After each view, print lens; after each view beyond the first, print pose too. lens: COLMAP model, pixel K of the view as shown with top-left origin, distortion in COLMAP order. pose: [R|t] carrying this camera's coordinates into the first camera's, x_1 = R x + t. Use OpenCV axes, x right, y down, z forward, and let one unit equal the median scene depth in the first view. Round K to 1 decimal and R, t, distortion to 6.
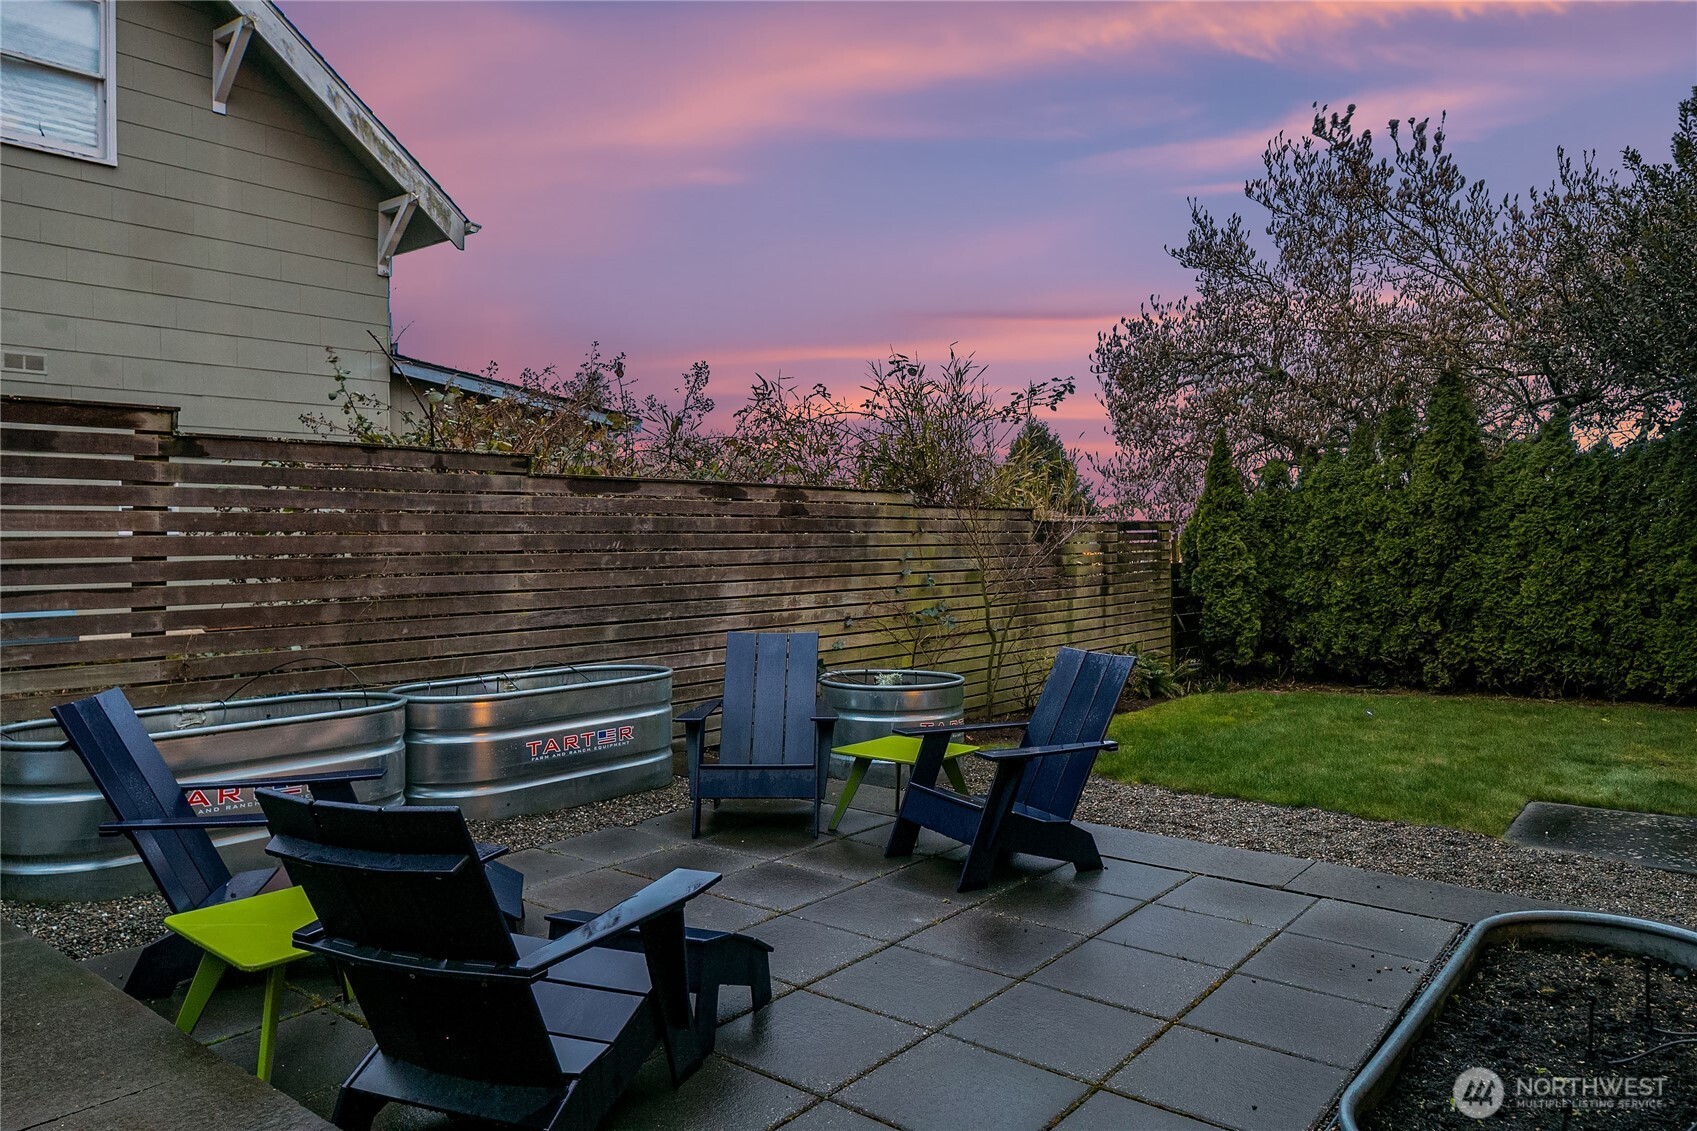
lens RADIAL K [[1164.0, 0, 848.5], [0, 1164.0, 565.5], [0, 0, 1]] dist [-0.008382, 0.004505]
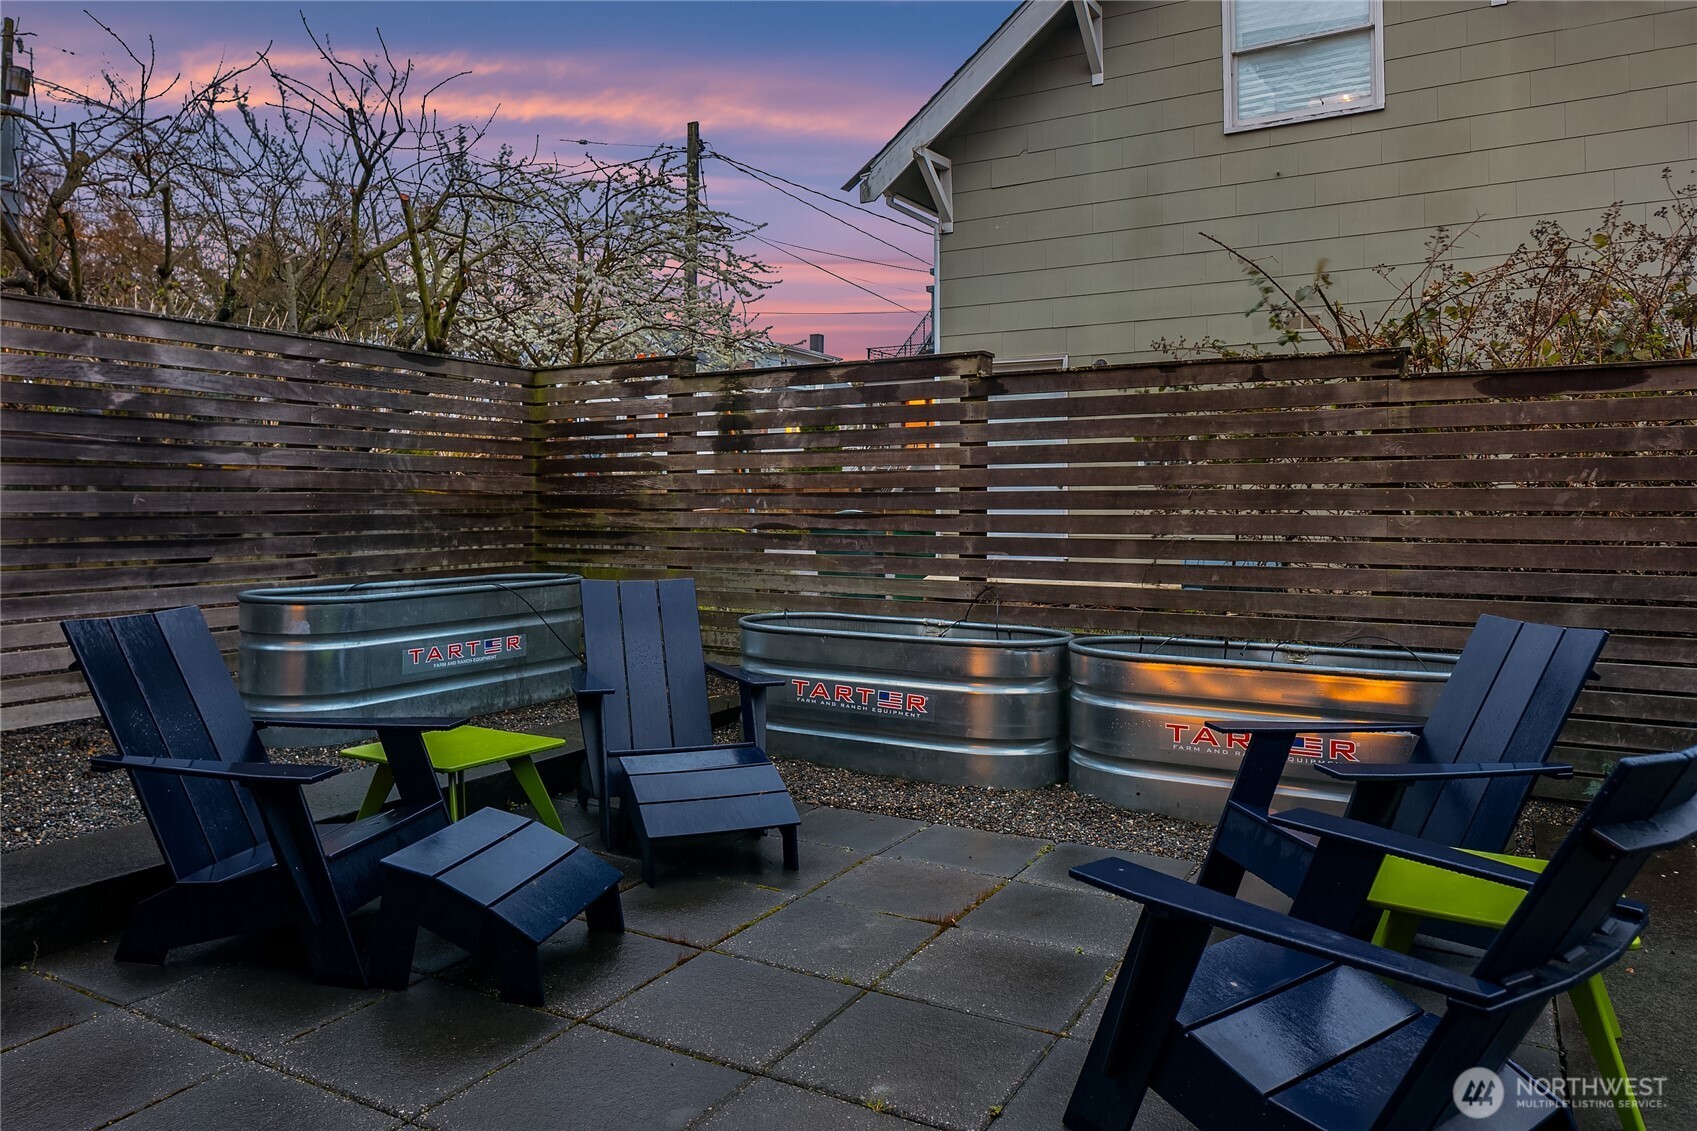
lens RADIAL K [[1165.8, 0, 848.5], [0, 1165.8, 565.5], [0, 0, 1]] dist [-0.077818, 0.003266]
pose [[0.132533, 0.054241, -0.989693, 0.436668], [-0.021374, 0.998426, 0.051857, 0.009920], [0.990948, 0.014281, 0.133484, 0.645826]]
